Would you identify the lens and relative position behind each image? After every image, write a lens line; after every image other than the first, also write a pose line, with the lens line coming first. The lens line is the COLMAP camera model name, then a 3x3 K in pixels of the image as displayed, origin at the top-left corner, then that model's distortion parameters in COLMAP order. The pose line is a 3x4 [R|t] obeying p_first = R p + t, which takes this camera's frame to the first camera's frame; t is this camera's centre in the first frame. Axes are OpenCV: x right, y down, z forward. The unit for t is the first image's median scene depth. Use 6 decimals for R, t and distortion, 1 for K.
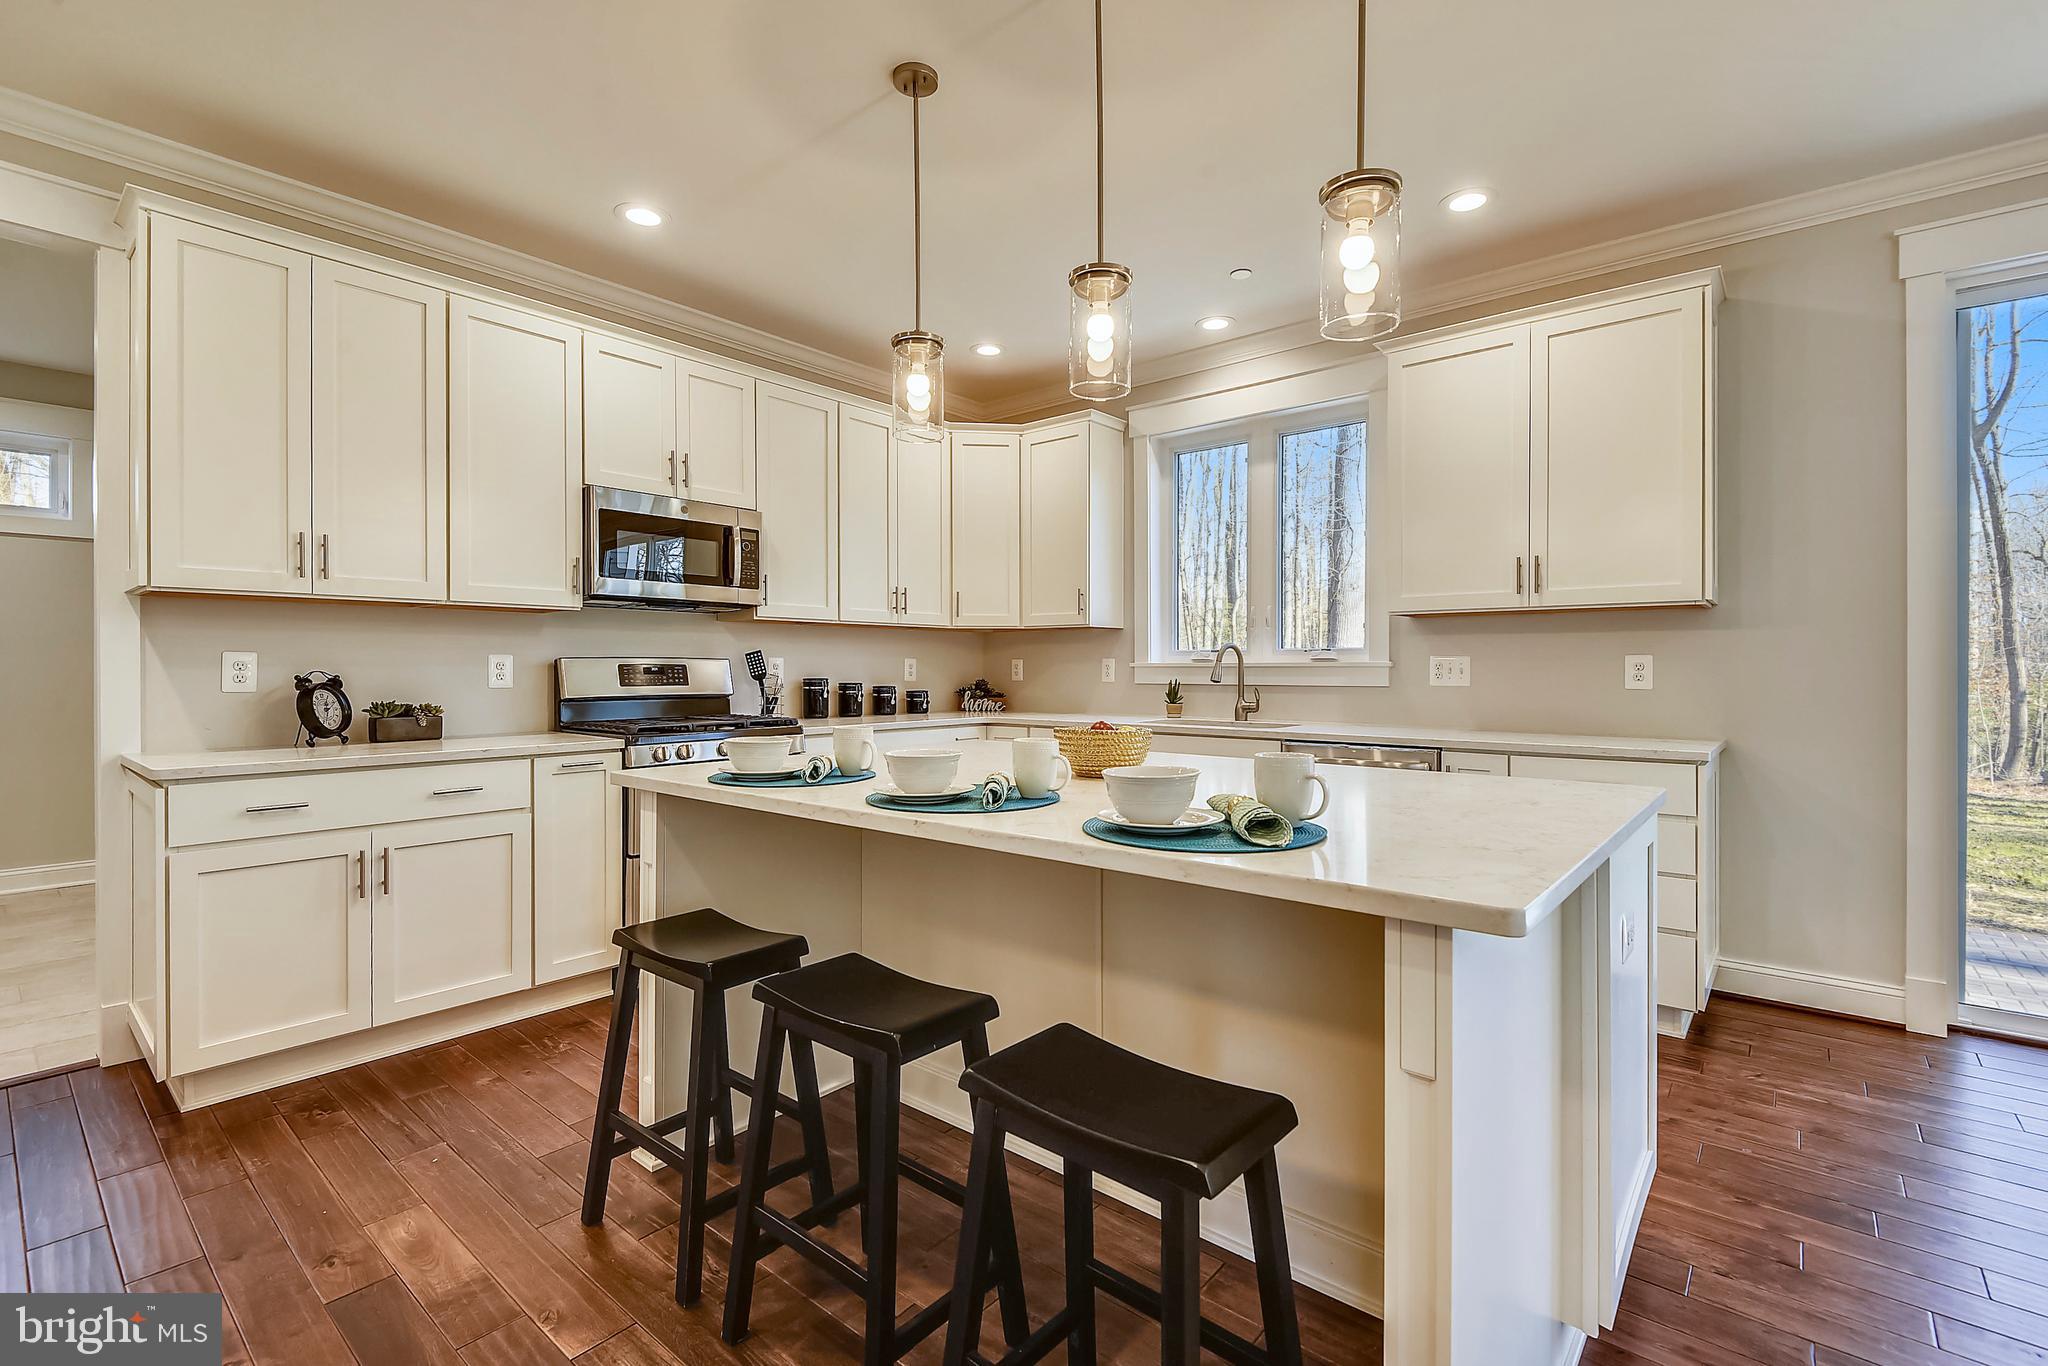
lens RADIAL K [[951.7, 0, 990.7], [0, 951.7, 688.3], [0, 0, 1]] dist [-0.003945, -0.000069]
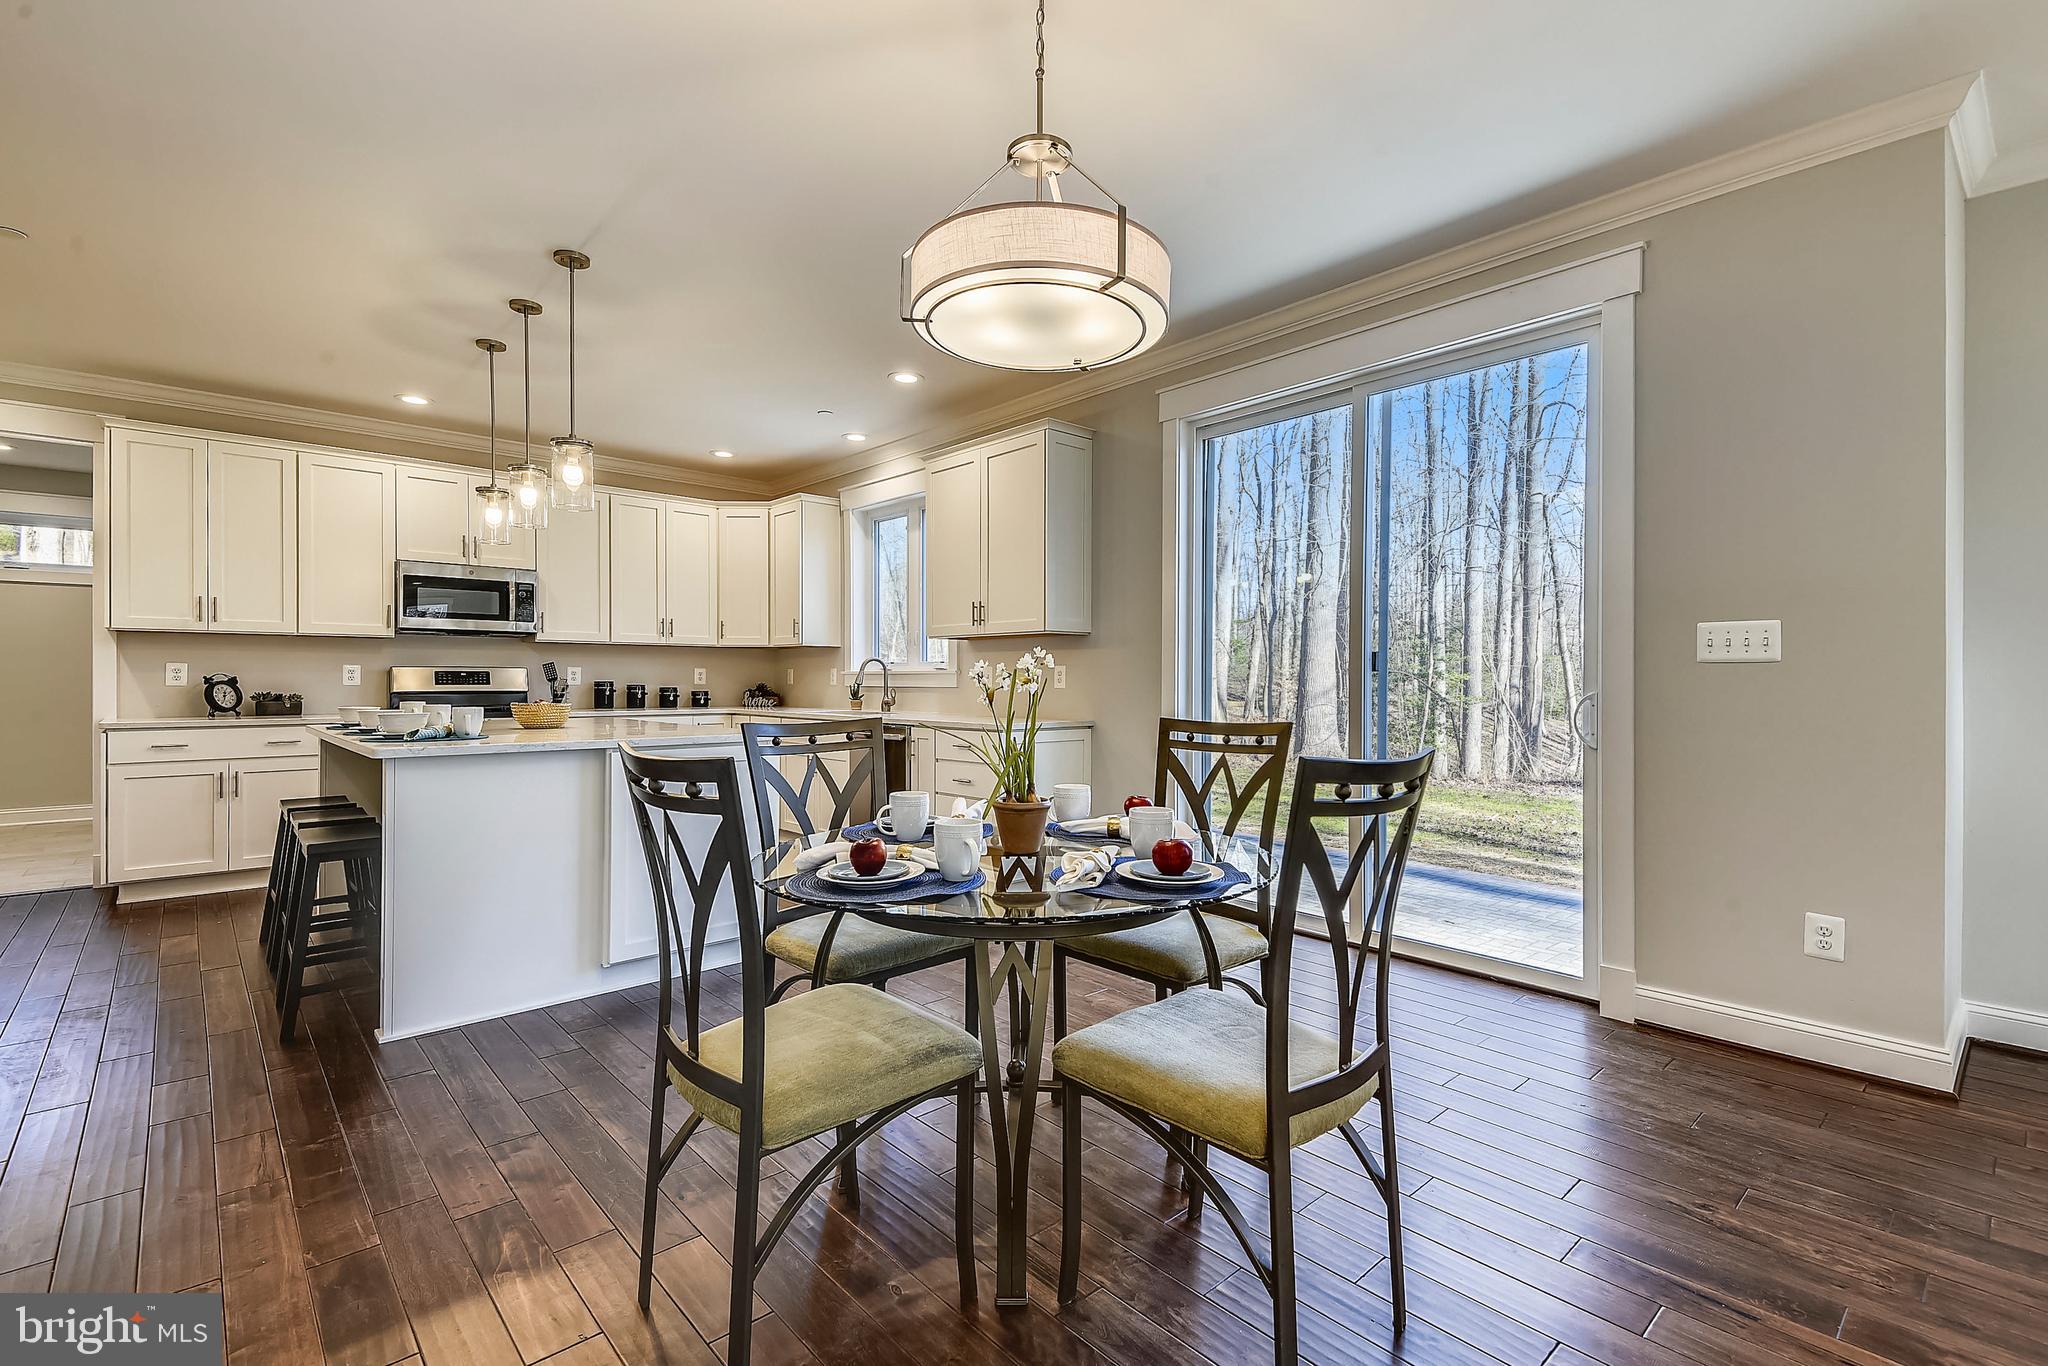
lens RADIAL K [[948.2, 0, 1052.0], [0, 948.2, 690.6], [0, 0, 1]] dist [0.000027, -0.001037]
pose [[0.996533, 0.002401, -0.083161, 0.831311], [-0.003351, 0.999931, -0.011289, 0.023629], [0.083129, 0.011528, 0.996472, -0.523200]]
